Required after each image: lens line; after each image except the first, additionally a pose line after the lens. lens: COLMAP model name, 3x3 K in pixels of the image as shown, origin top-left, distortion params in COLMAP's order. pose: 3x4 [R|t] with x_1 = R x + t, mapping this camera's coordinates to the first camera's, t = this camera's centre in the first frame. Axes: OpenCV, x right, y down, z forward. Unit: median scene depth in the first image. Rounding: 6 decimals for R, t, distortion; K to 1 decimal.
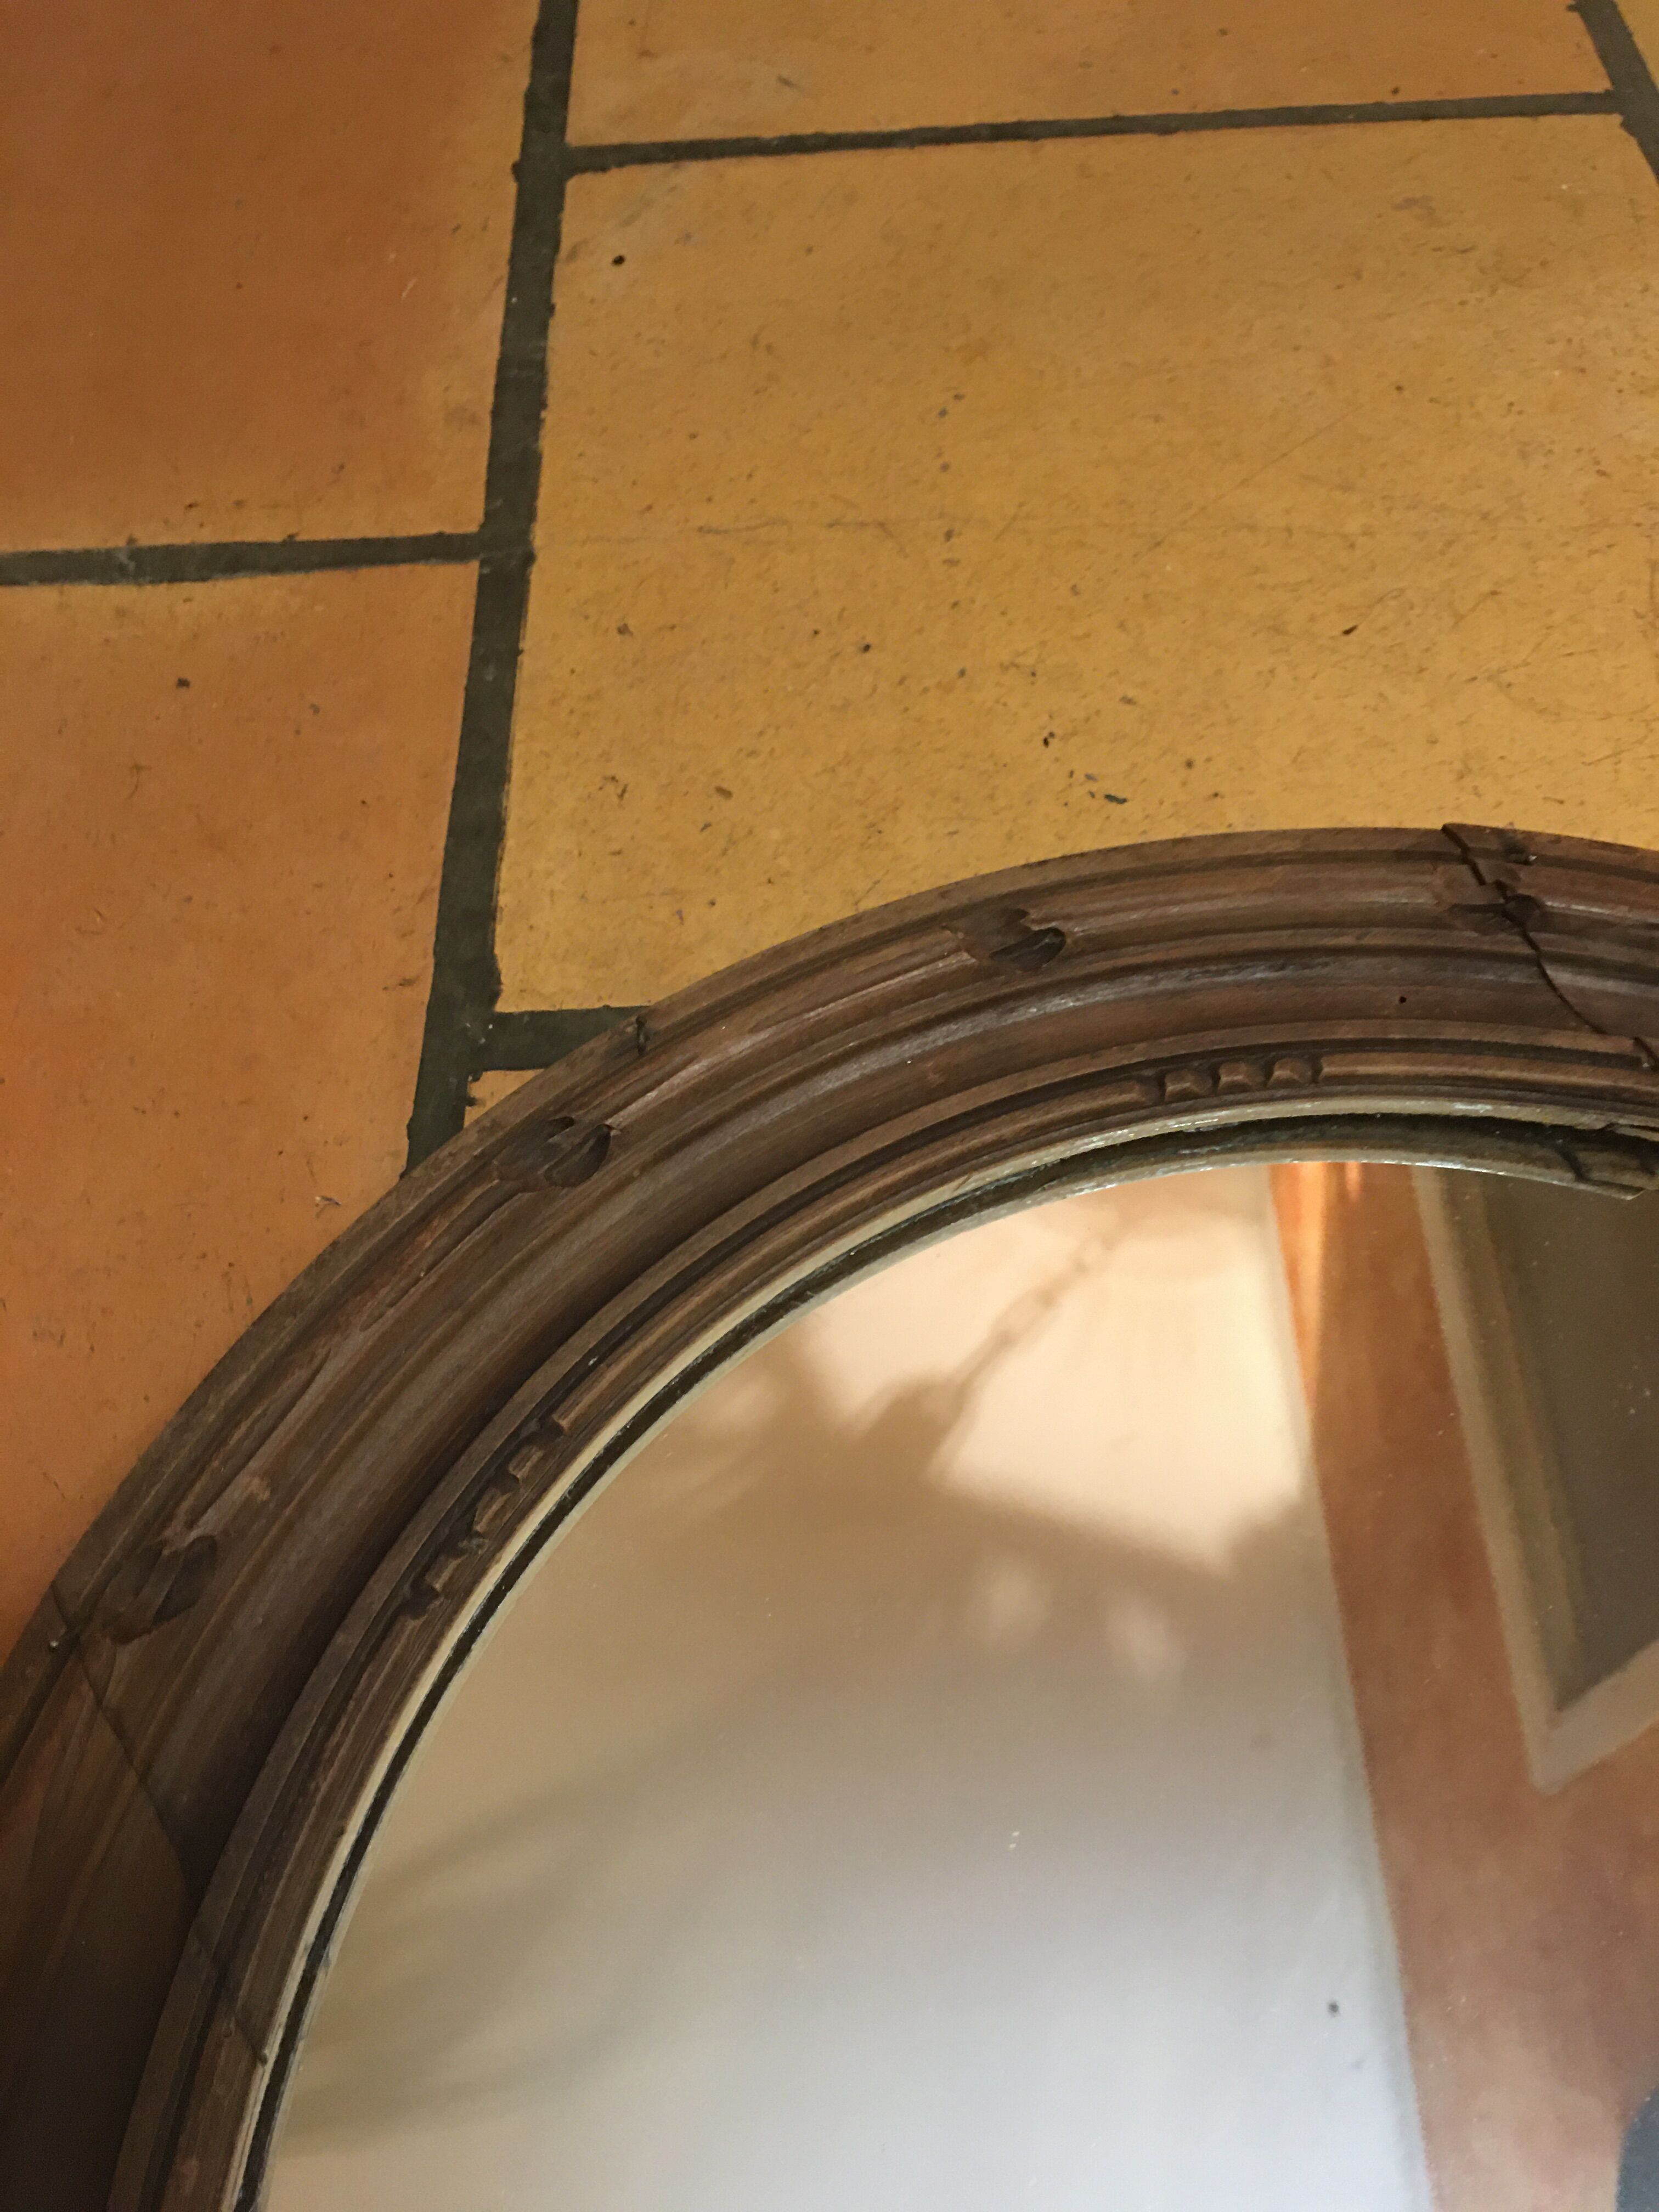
lens RADIAL K [[1807.2, 0, 838.6], [0, 1807.2, 1097.3], [0, 0, 1]] dist [0.074692, -0.123825]
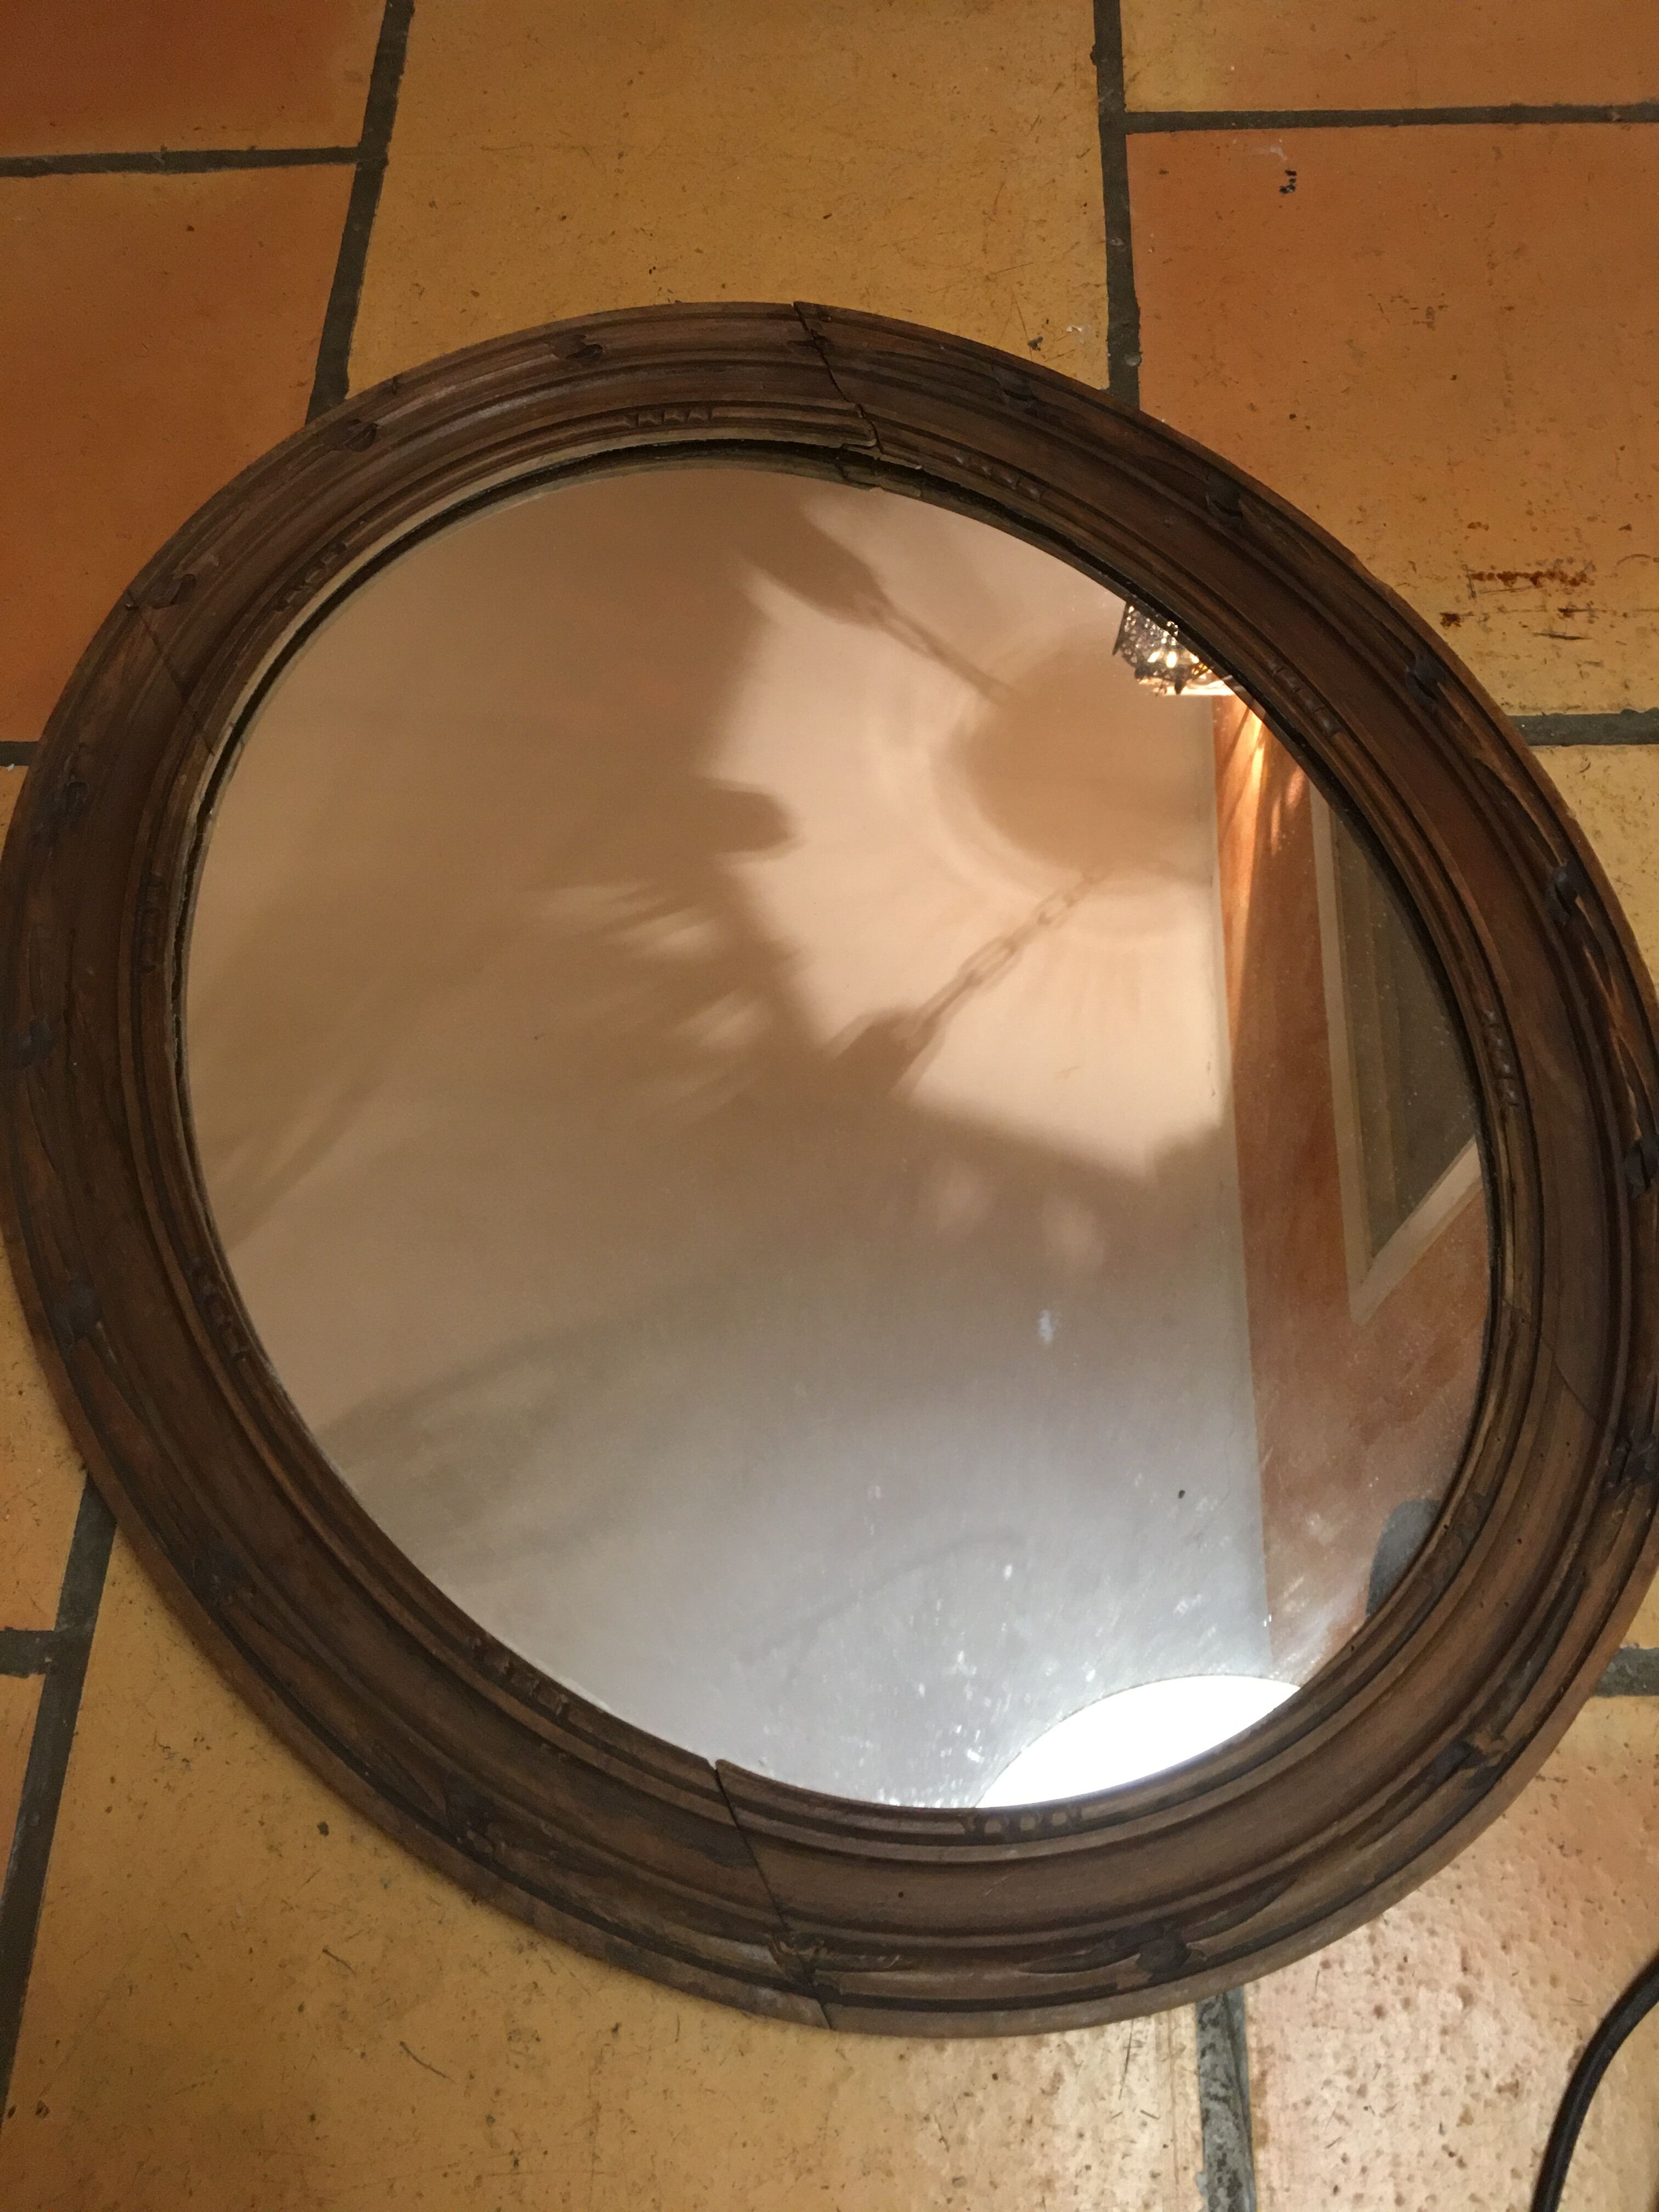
lens RADIAL K [[1760.8, 0, 852.2], [0, 1760.8, 1068.1], [0, 0, 1]] dist [0.061224, -0.094566]
pose [[0.999017, 0.039982, -0.019155, 0.416102], [-0.036895, 0.989351, 0.140798, 0.370726], [0.024580, -0.139953, 0.989853, -0.968787]]
